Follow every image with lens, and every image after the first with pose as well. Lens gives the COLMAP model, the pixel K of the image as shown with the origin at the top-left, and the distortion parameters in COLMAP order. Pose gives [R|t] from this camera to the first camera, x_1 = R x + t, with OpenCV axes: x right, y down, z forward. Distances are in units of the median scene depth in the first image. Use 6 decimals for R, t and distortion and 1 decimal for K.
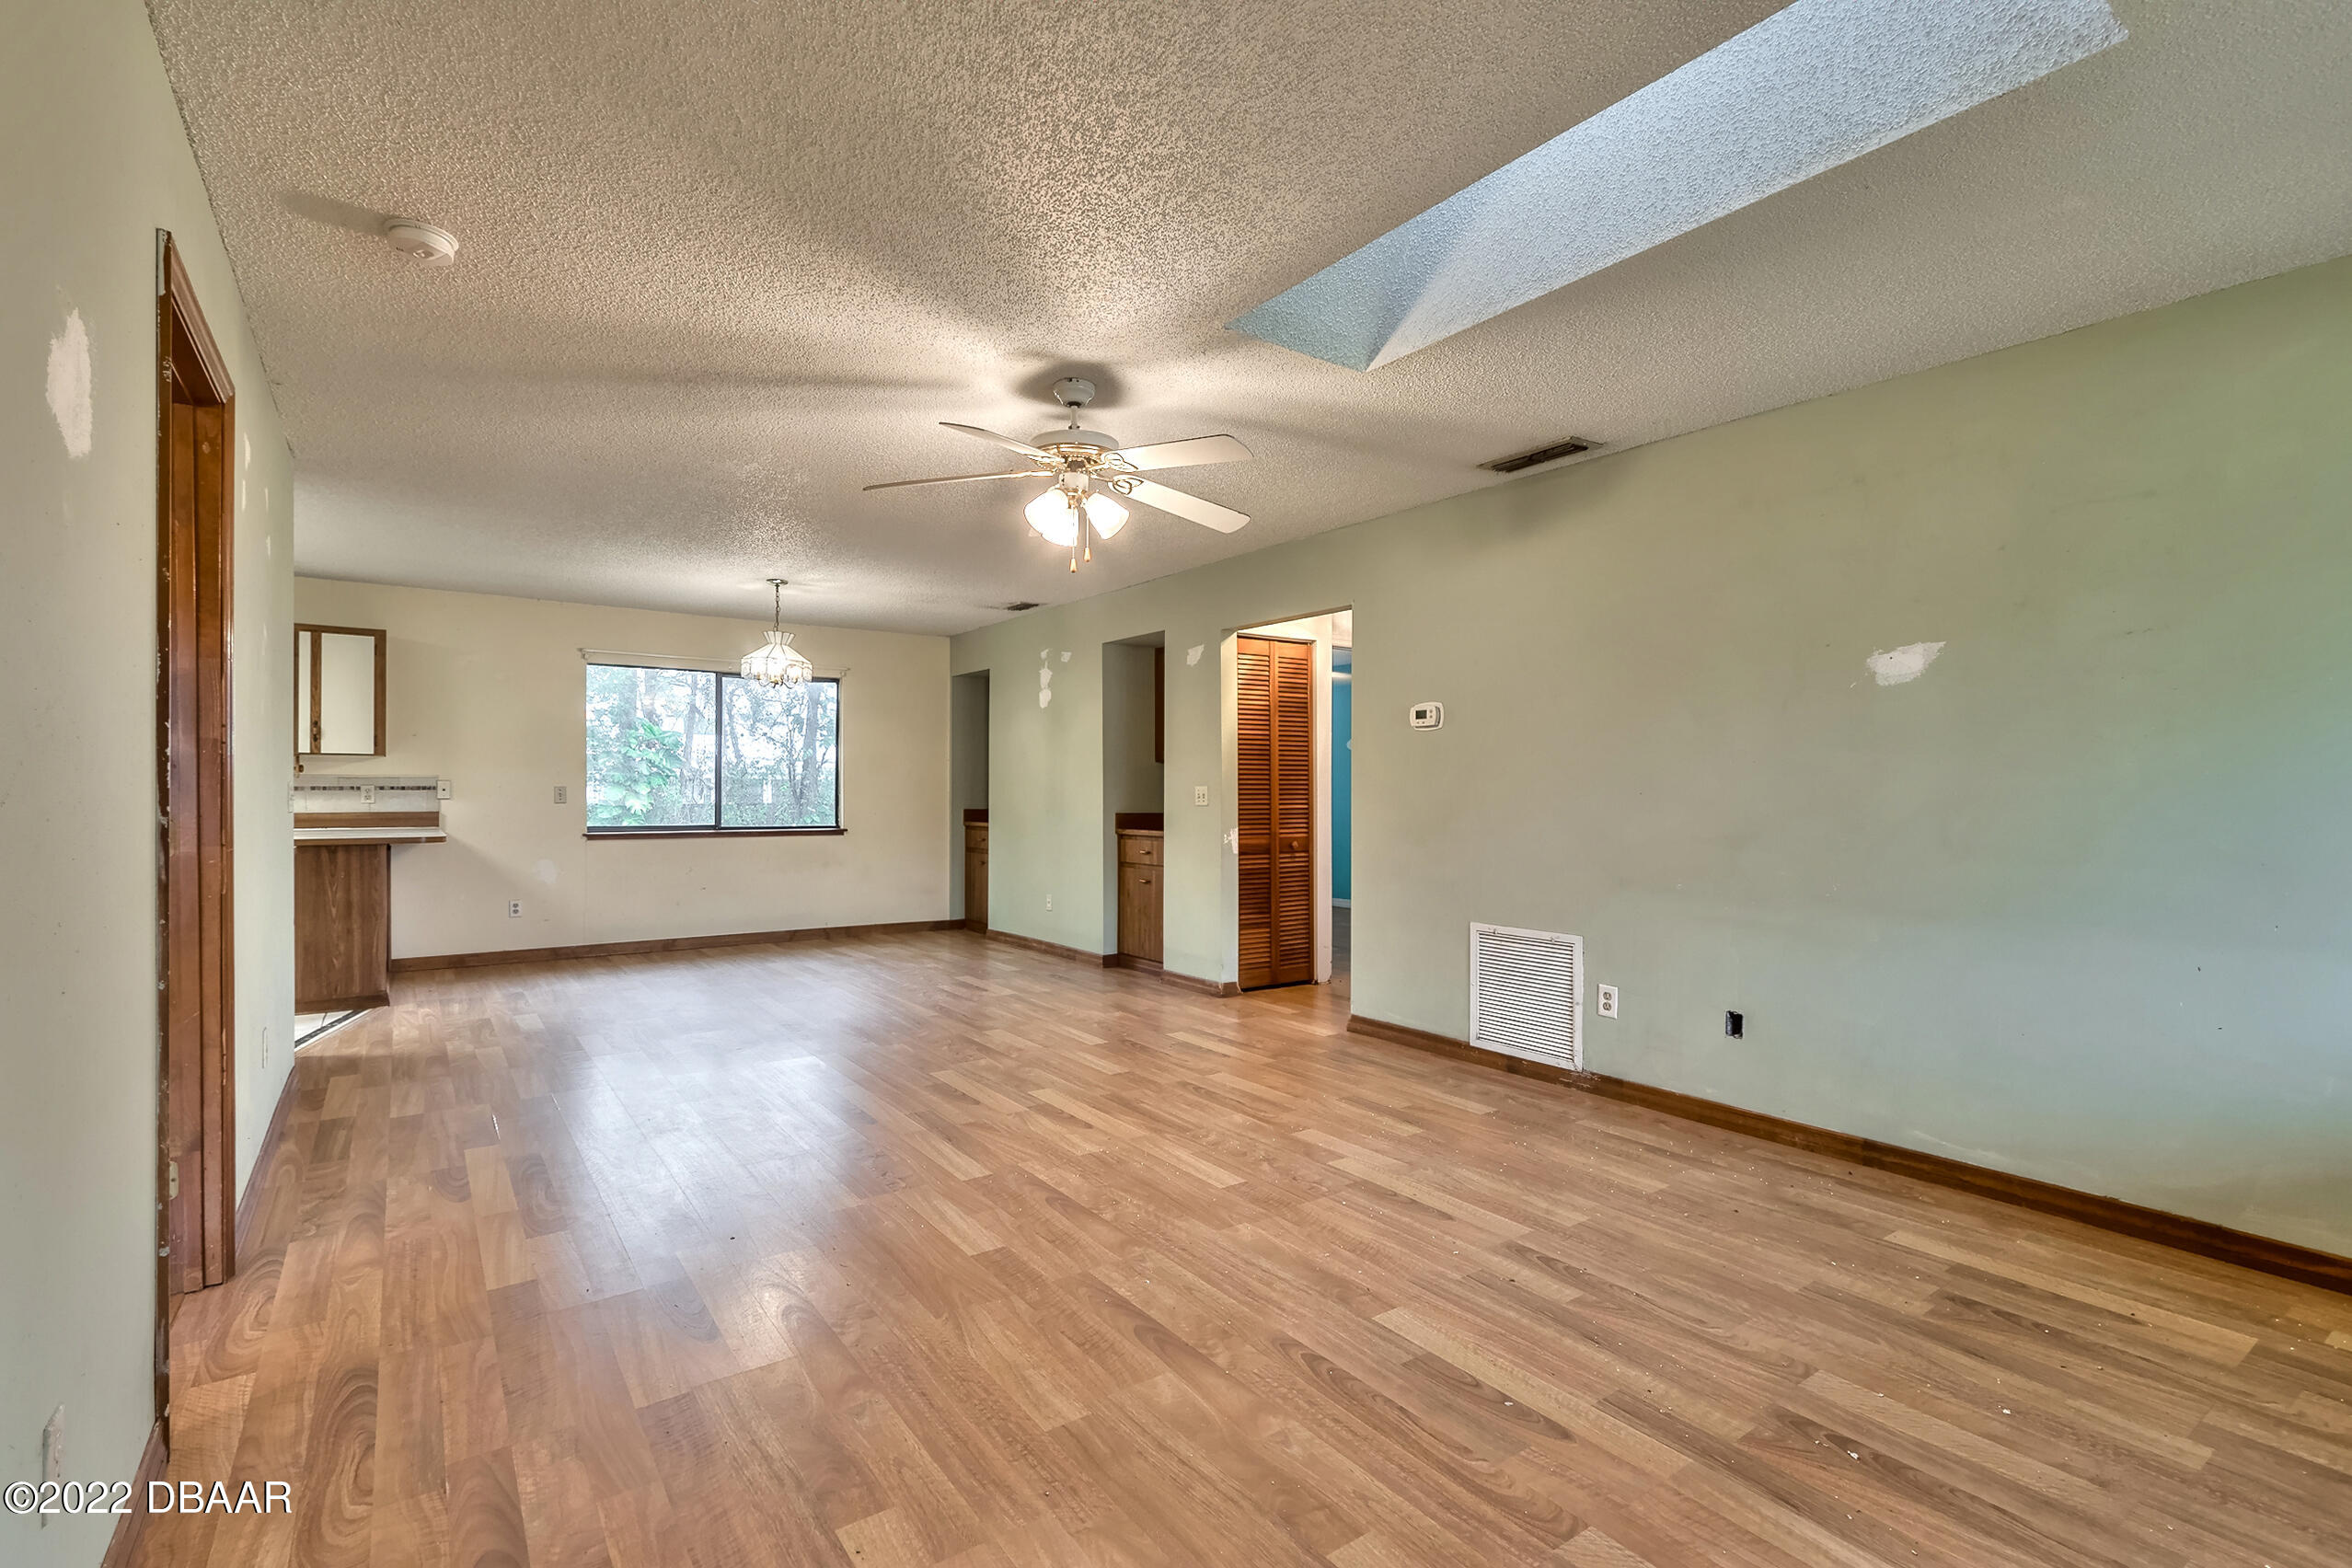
lens RADIAL K [[1063.0, 0, 1141.6], [0, 1063.0, 792.0], [0, 0, 1]] dist [0.004757, -0.000242]
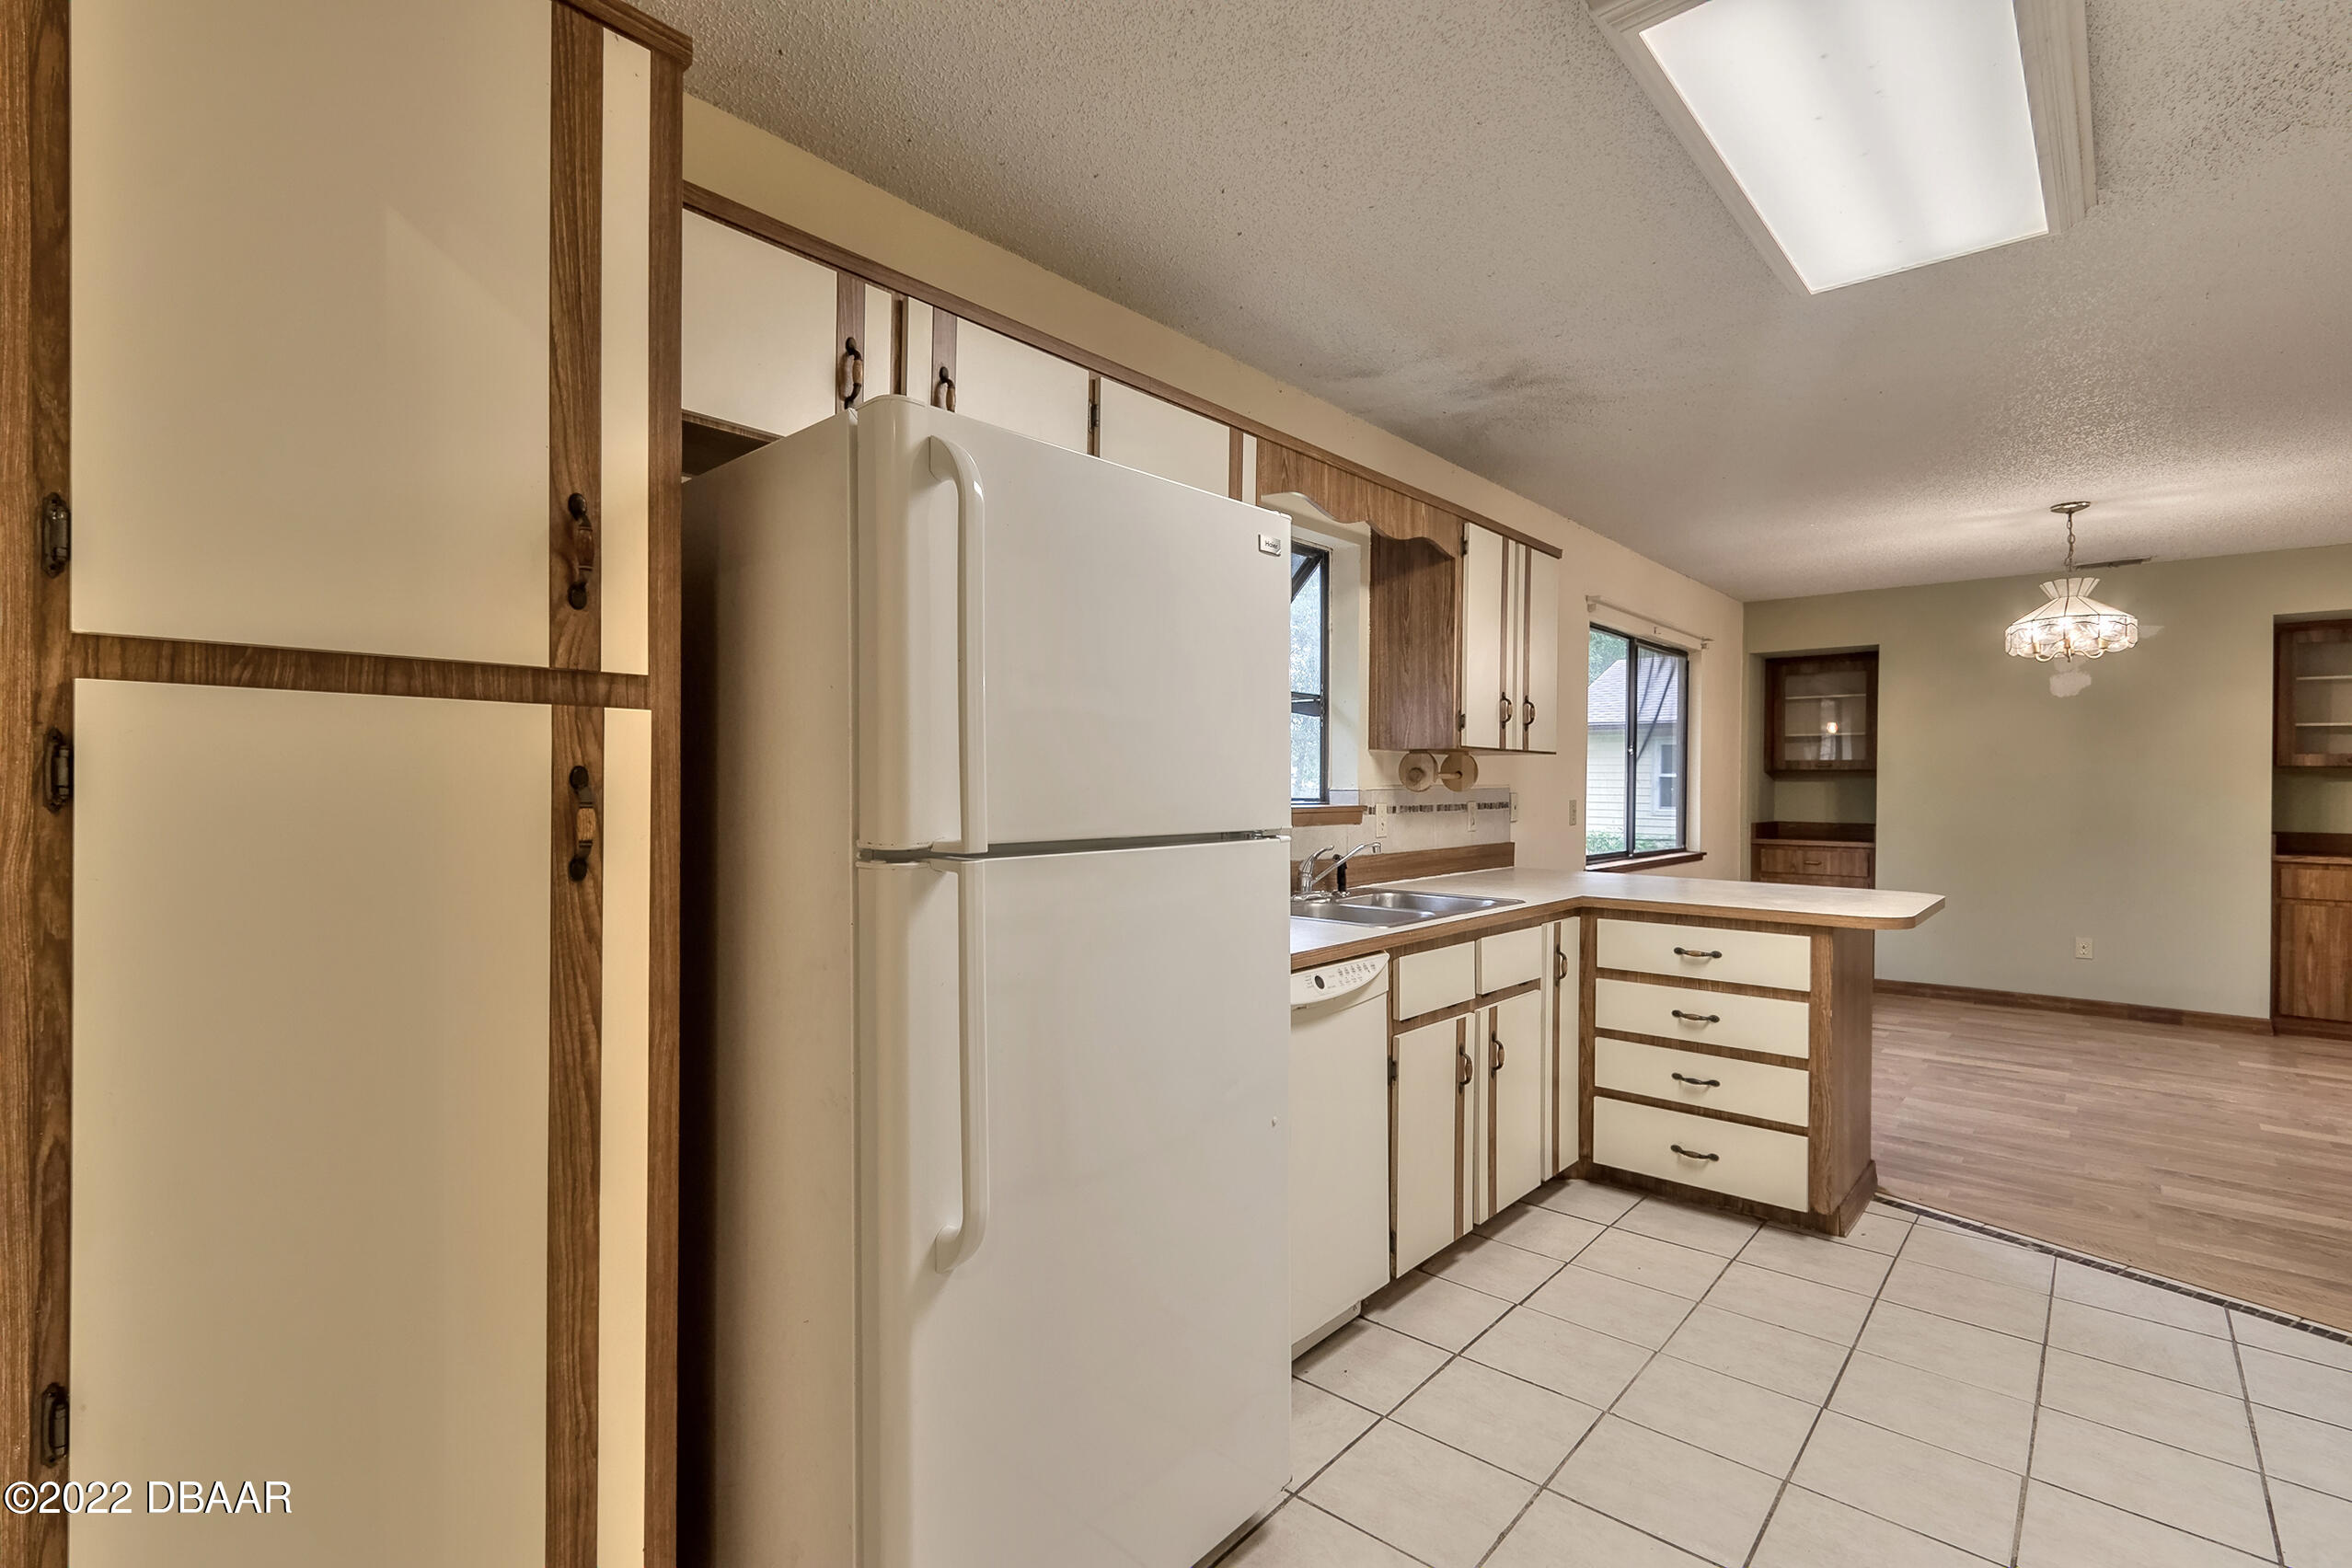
lens RADIAL K [[1073.8, 0, 1140.0], [0, 1073.8, 787.3], [0, 0, 1]] dist [0.003720, -0.000360]
pose [[0.976378, 0.001238, 0.216065, -1.266416], [-0.002177, 0.999989, 0.004107, -0.020451], [-0.216058, -0.004481, 0.976370, 0.525326]]
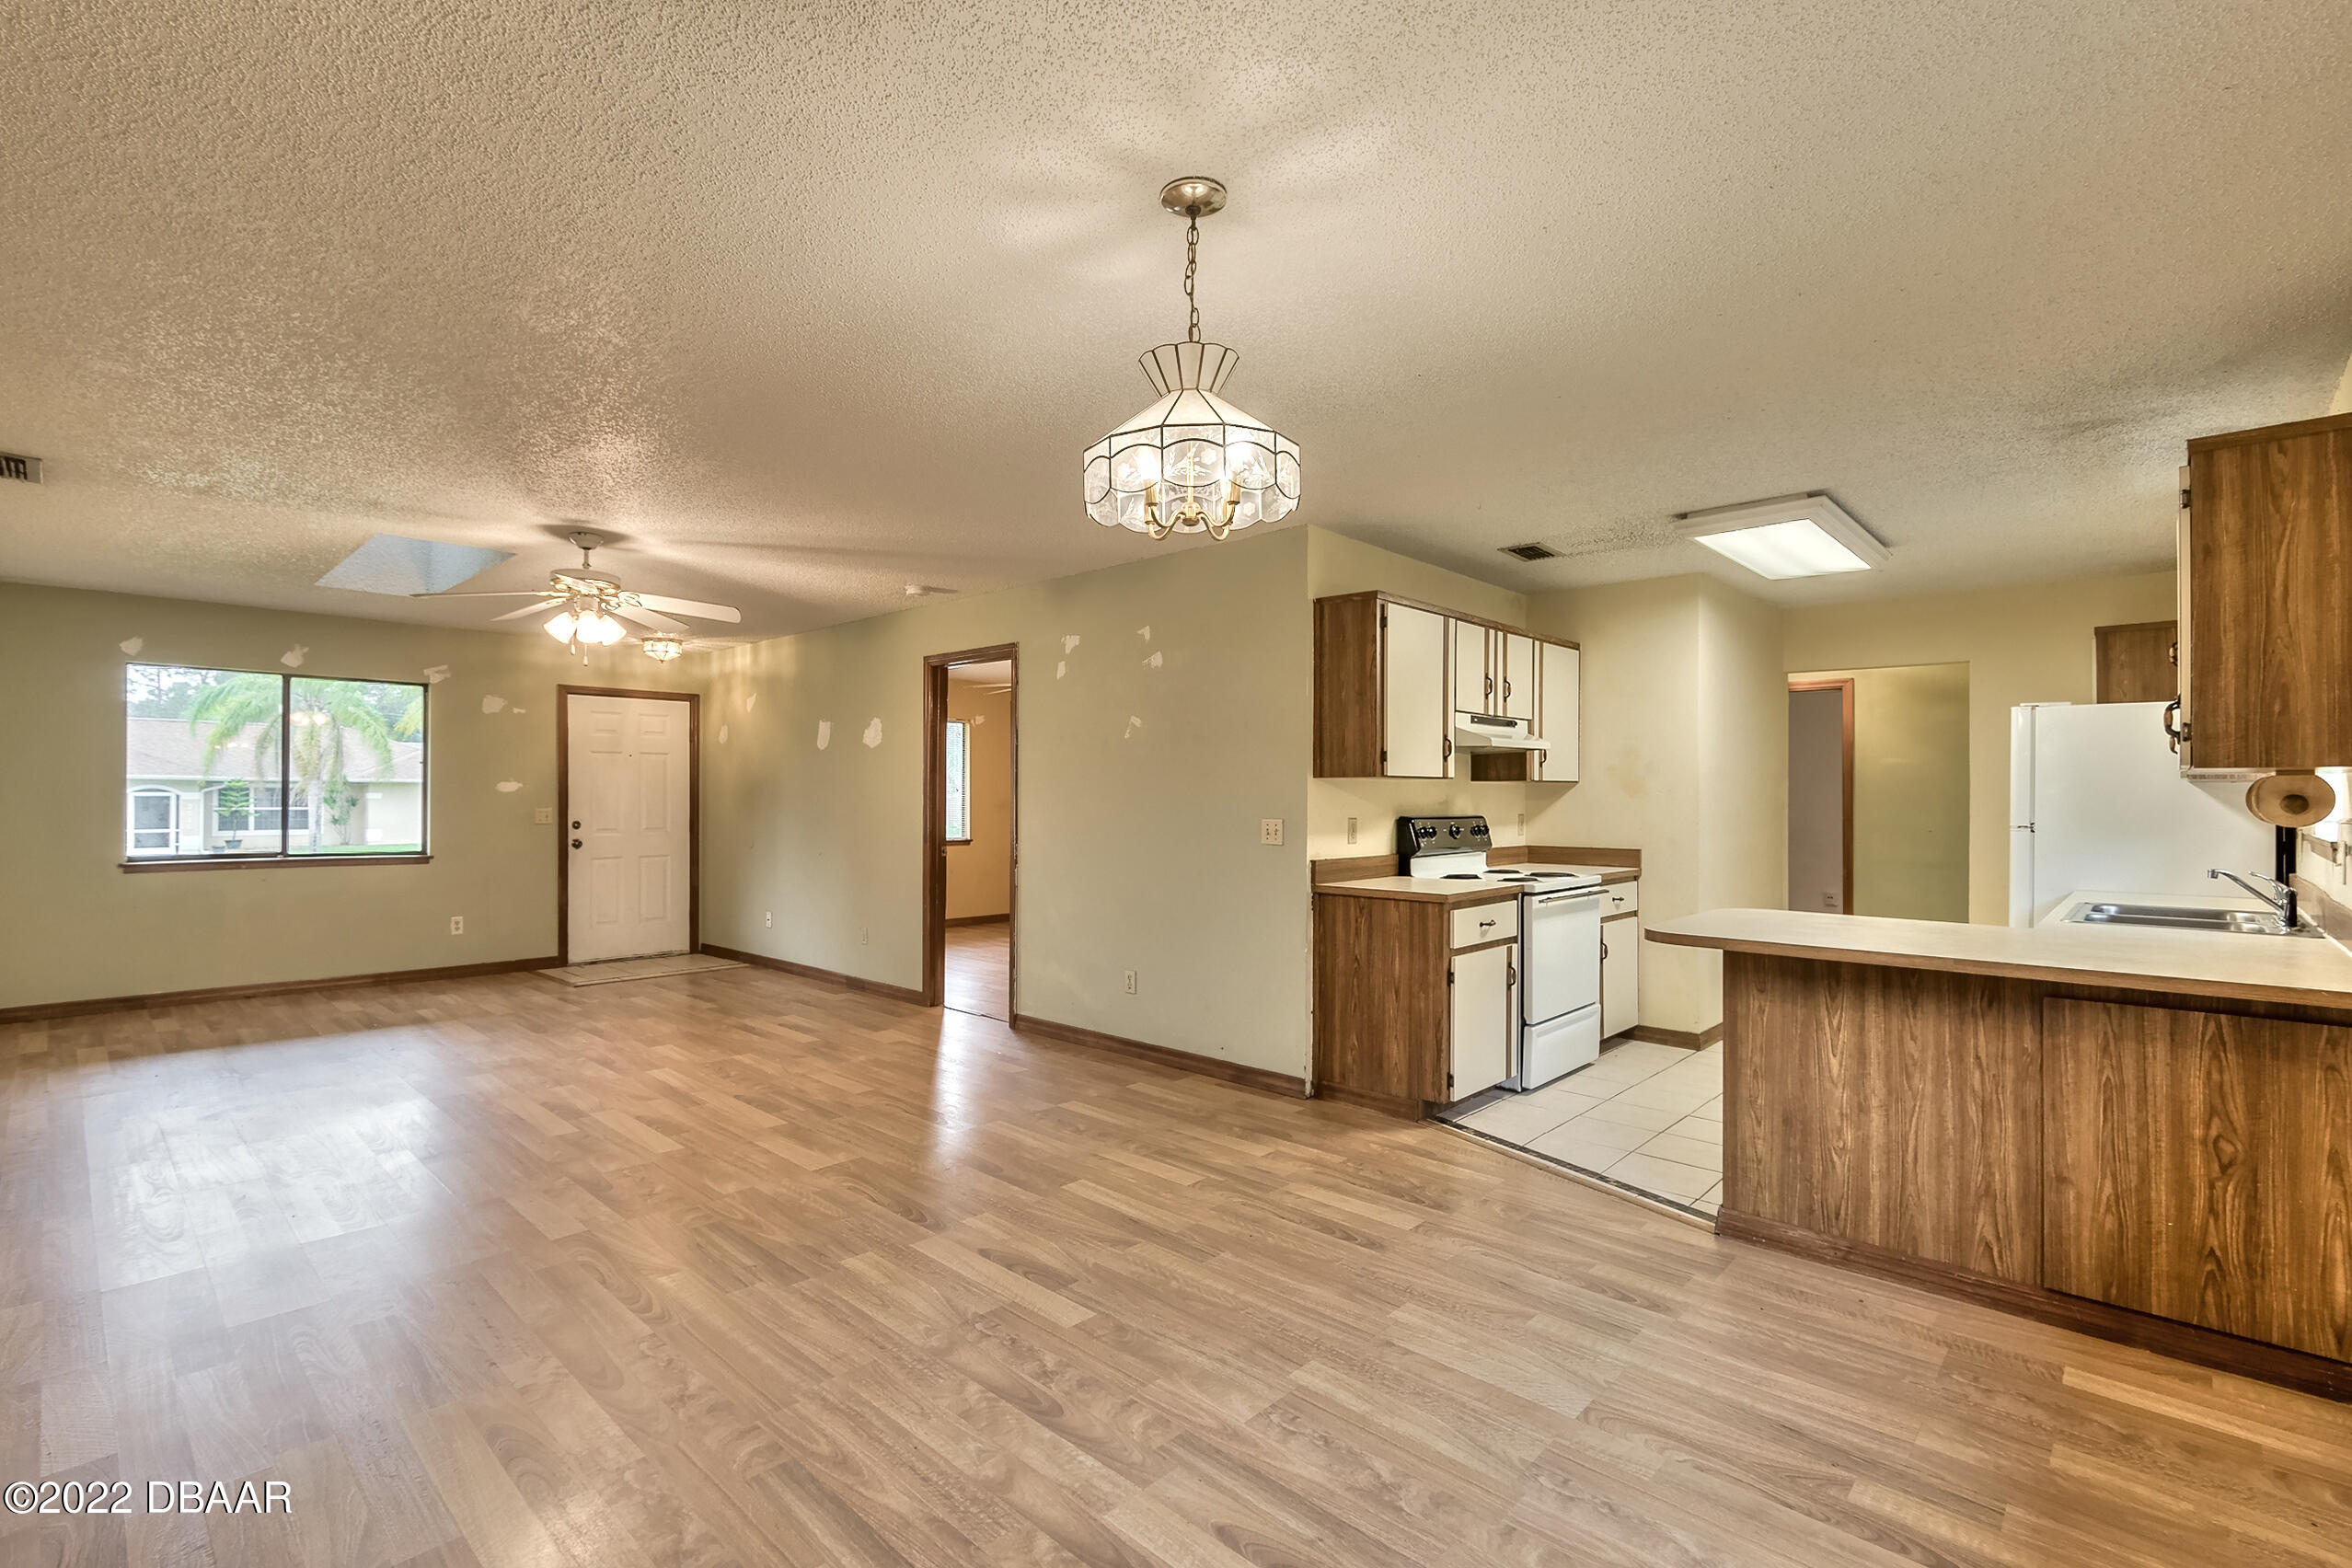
lens RADIAL K [[1063.0, 0, 1141.6], [0, 1063.0, 792.0], [0, 0, 1]] dist [0.004757, -0.000242]
pose [[-0.981399, -0.009900, -0.191725, -0.314909], [-0.009701, 0.999951, -0.001978, -0.025140], [0.191735, -0.000082, -0.981447, 1.529251]]
